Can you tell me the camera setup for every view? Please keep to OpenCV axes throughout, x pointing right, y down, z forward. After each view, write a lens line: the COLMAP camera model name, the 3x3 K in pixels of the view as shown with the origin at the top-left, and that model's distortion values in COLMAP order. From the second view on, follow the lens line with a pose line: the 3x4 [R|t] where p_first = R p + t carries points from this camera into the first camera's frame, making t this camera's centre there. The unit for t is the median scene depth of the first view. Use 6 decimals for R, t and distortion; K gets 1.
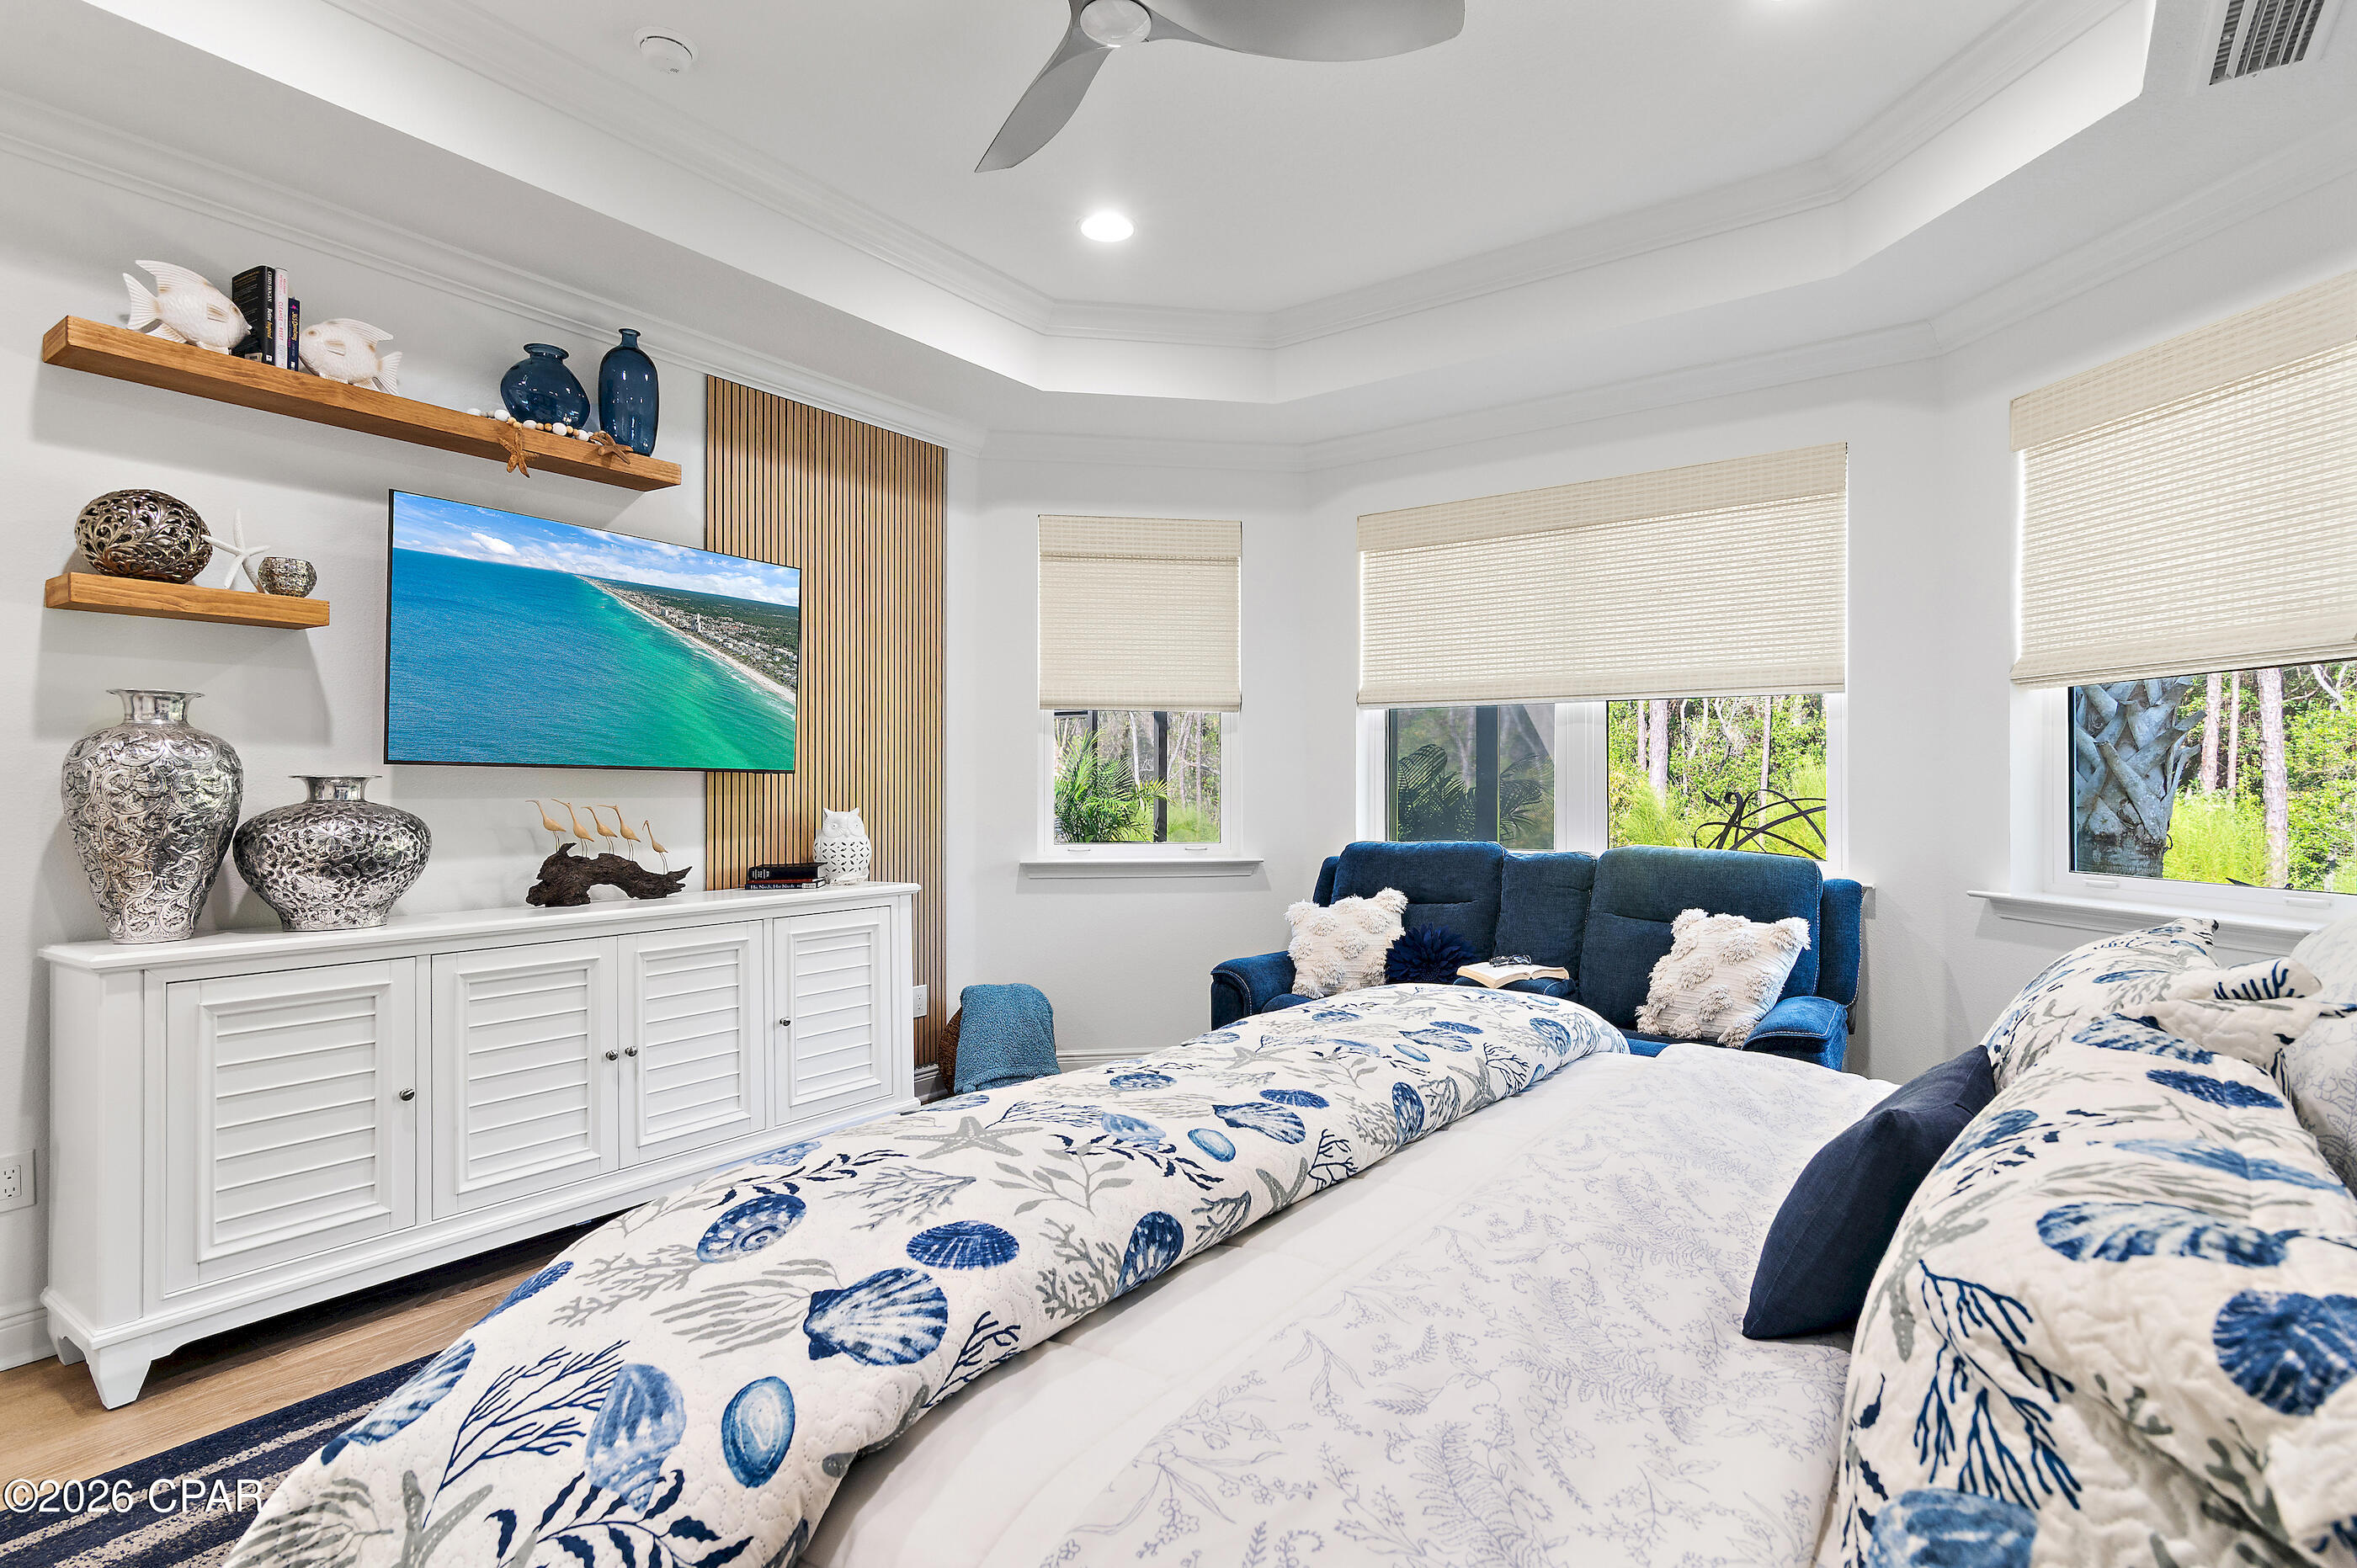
lens RADIAL K [[1162.1, 0, 1194.0], [0, 1162.1, 791.6], [0, 0, 1]] dist [0.010585, -0.000633]
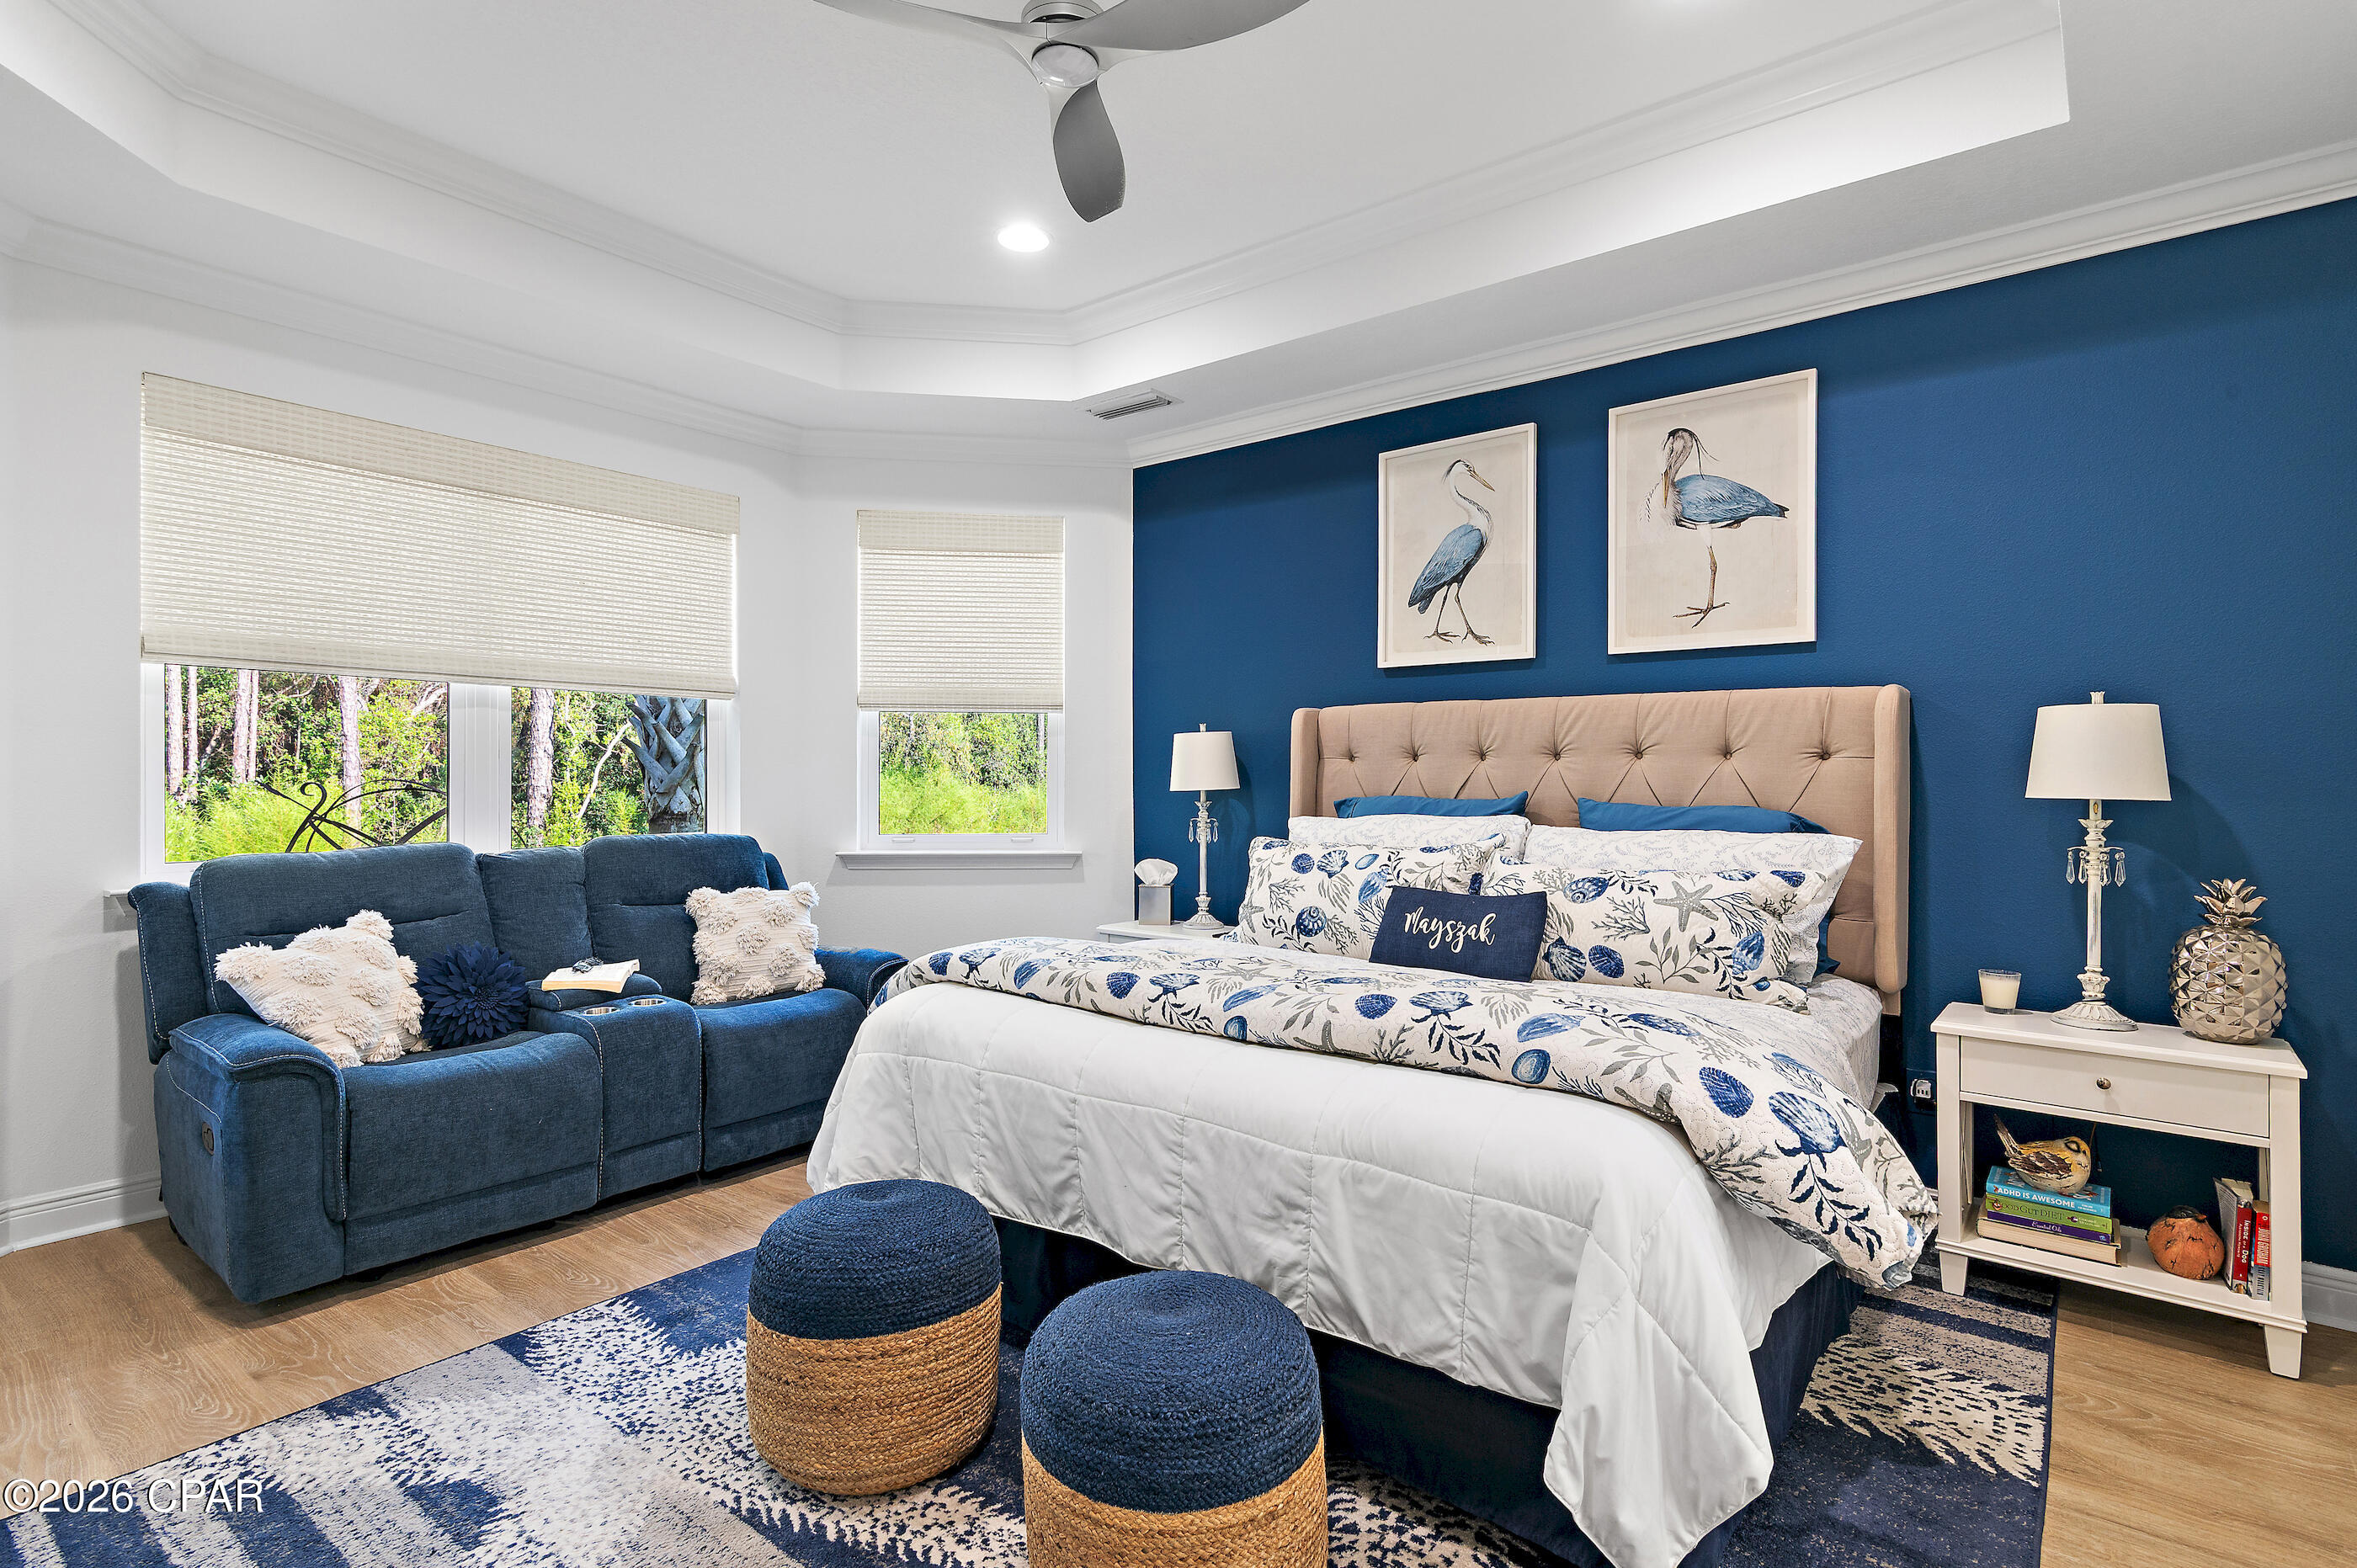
lens RADIAL K [[1162.1, 0, 1184.5], [0, 1162.1, 785.6], [0, 0, 1]] dist [0.010585, -0.000633]
pose [[0.050477, -0.008156, 0.998692, -0.582403], [-0.000665, 0.999966, 0.008200, -0.006303], [-0.998725, -0.001079, 0.050469, 0.427693]]
